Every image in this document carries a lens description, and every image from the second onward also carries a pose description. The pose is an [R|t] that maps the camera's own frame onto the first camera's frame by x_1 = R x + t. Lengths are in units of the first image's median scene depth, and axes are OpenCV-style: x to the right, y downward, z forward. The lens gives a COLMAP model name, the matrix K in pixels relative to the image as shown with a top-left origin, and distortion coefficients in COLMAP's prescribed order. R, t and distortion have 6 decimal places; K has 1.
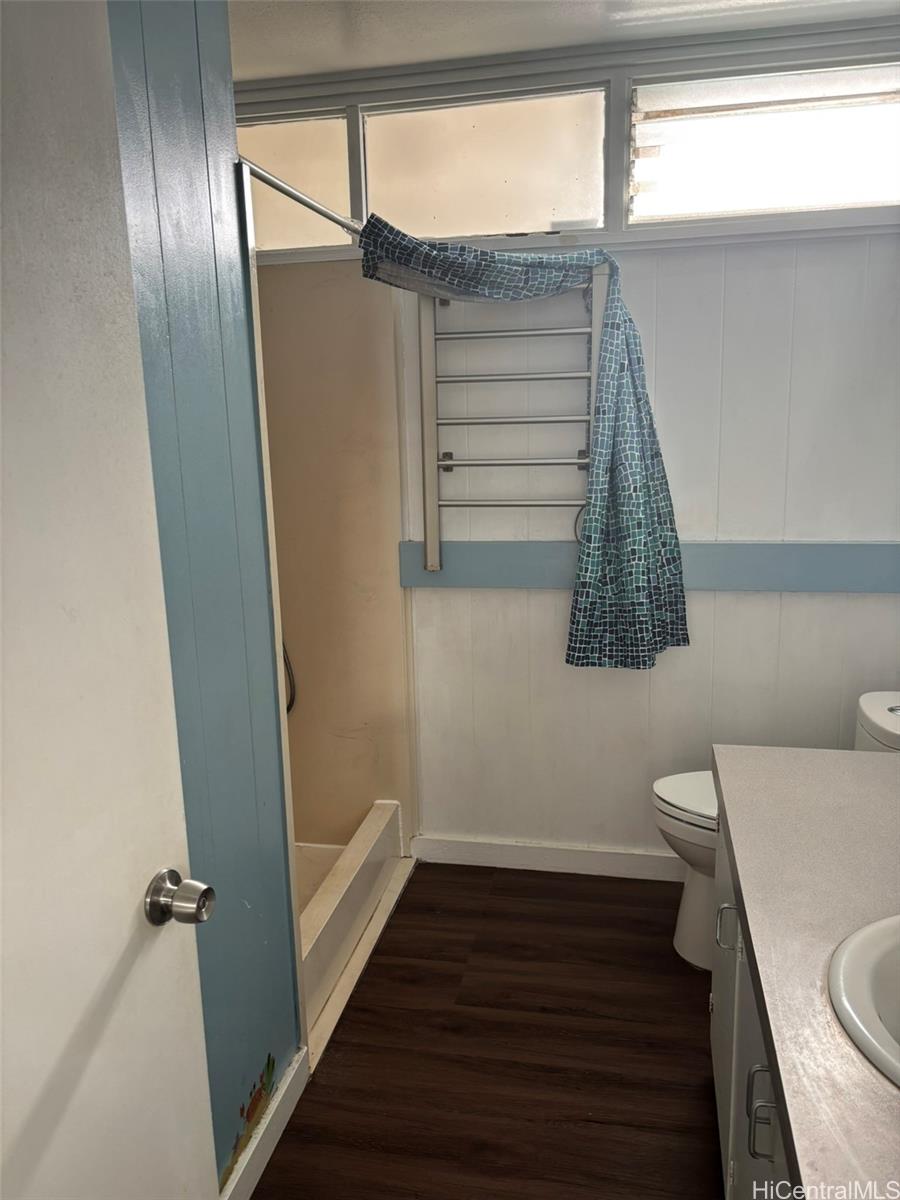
lens RADIAL K [[919.6, 0, 440.3], [0, 919.6, 607.7], [0, 0, 1]] dist [0.059645, -0.066621]
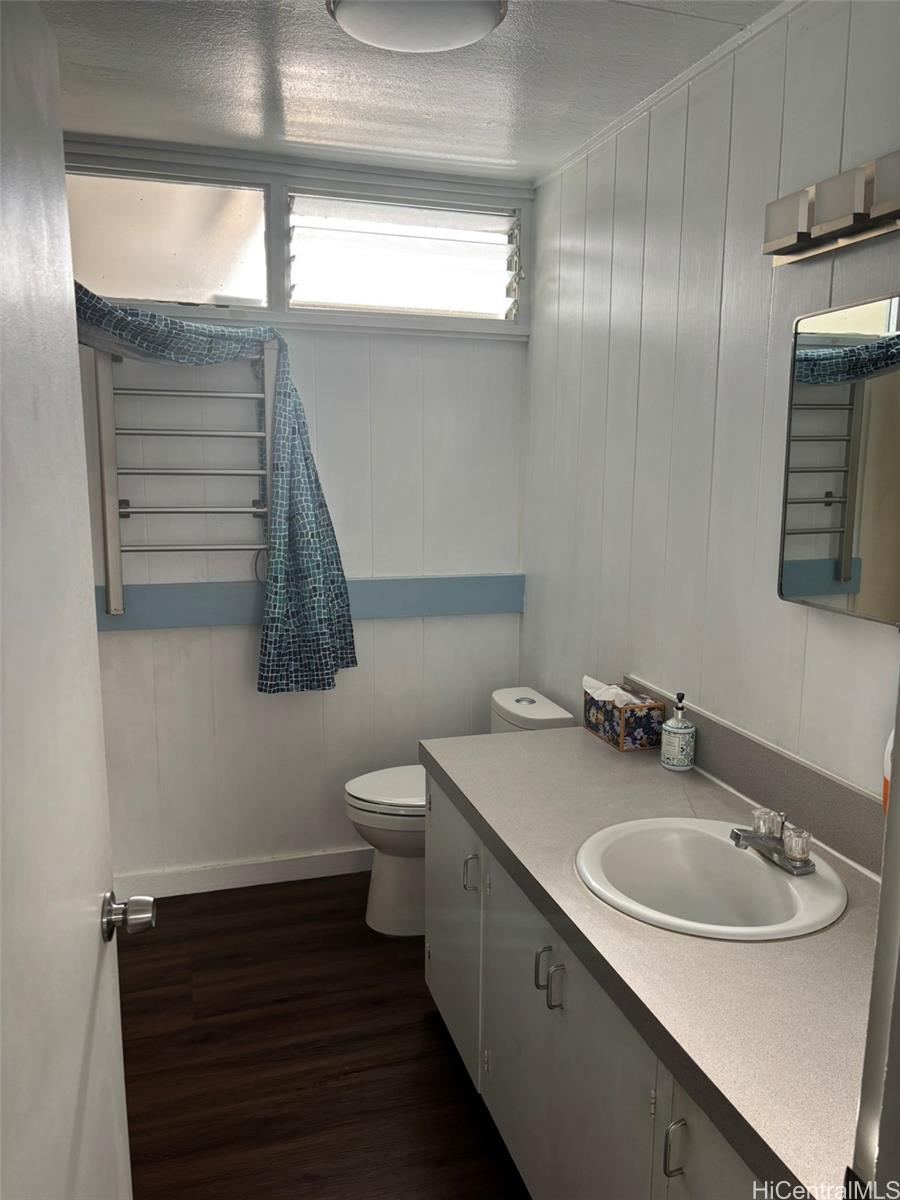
lens RADIAL K [[919.6, 0, 450.8], [0, 919.6, 608.4], [0, 0, 1]] dist [0.059645, -0.066621]
pose [[0.871761, -0.051428, 0.487225, -0.204280], [0.067028, 0.997644, -0.014625, -0.008190], [-0.485324, 0.045407, 0.873154, -0.090361]]
